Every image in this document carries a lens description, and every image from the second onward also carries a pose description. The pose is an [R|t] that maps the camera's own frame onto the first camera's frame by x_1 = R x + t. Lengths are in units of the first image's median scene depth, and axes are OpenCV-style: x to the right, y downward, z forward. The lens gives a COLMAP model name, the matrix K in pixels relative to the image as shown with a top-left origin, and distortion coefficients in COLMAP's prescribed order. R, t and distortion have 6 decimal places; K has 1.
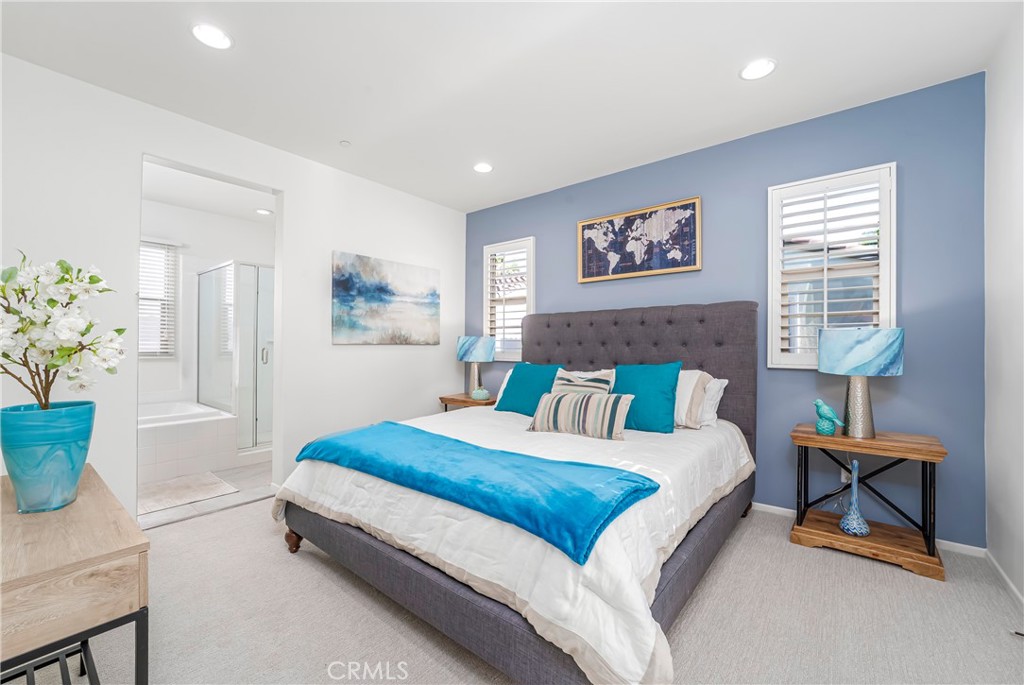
lens RADIAL K [[417.1, 0, 506.9], [0, 417.1, 342.5], [0, 0, 1]] dist [-0.015637, 0.002608]
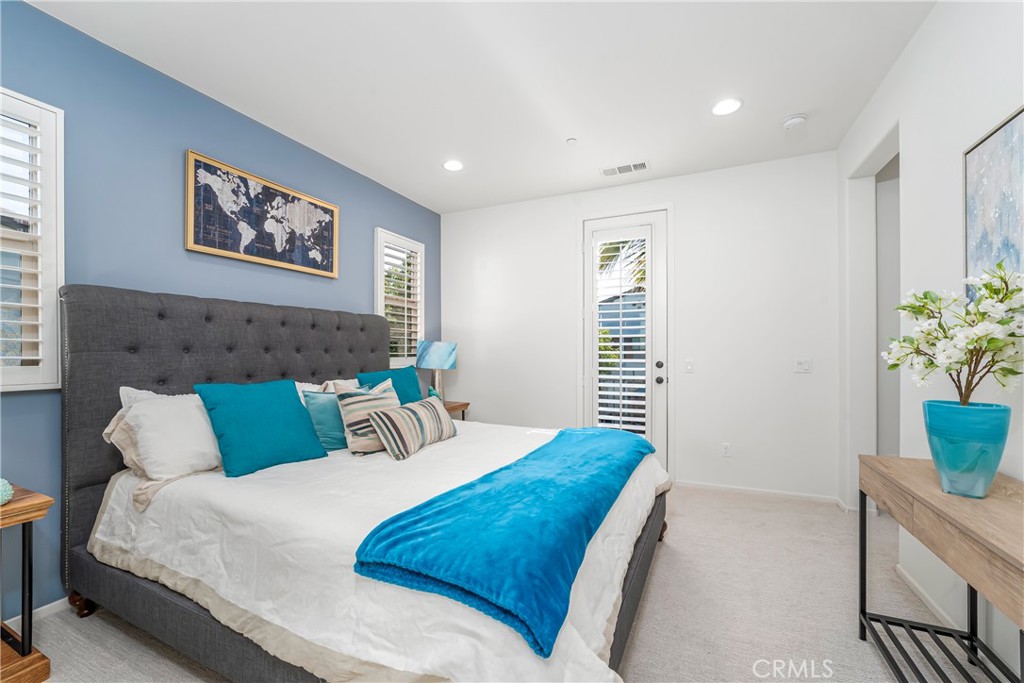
lens RADIAL K [[417.1, 0, 513.7], [0, 417.1, 351.7], [0, 0, 1]] dist [-0.015637, 0.002608]
pose [[-0.247073, 0.003271, 0.968991, -0.594487], [-0.004684, 0.999979, -0.004570, 0.008503], [-0.968986, -0.005668, -0.247052, 0.770397]]
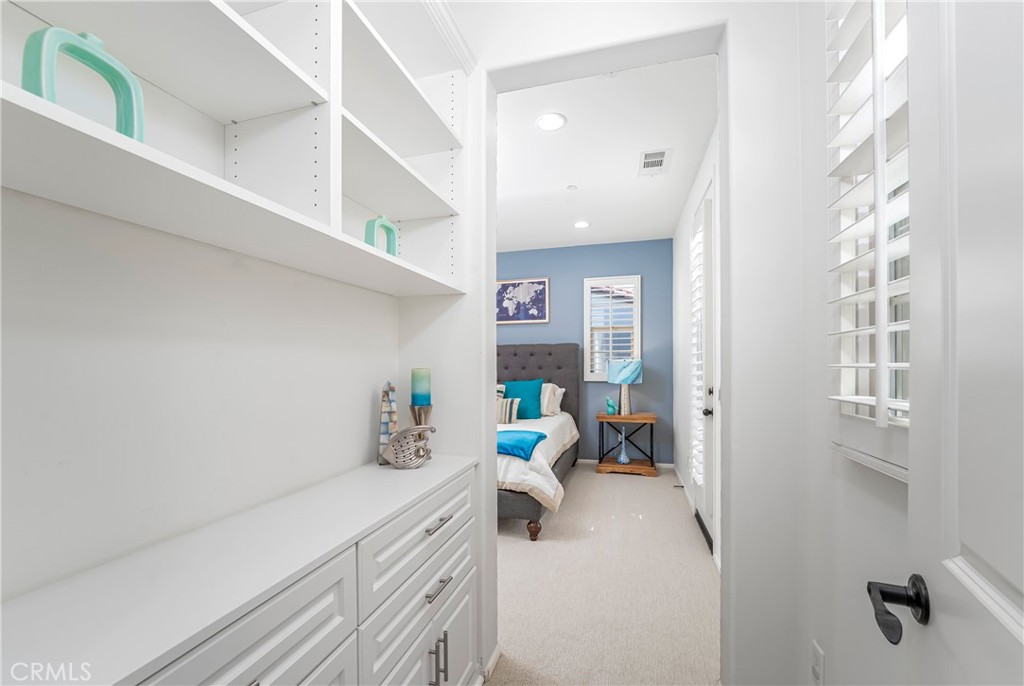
lens RADIAL K [[417.1, 0, 517.2], [0, 417.1, 358.9], [0, 0, 1]] dist [-0.015637, 0.002608]
pose [[0.911115, -0.002792, 0.412142, -0.303481], [0.004315, 0.999987, -0.002763, -0.025008], [-0.412129, 0.004296, 0.911115, -0.419333]]
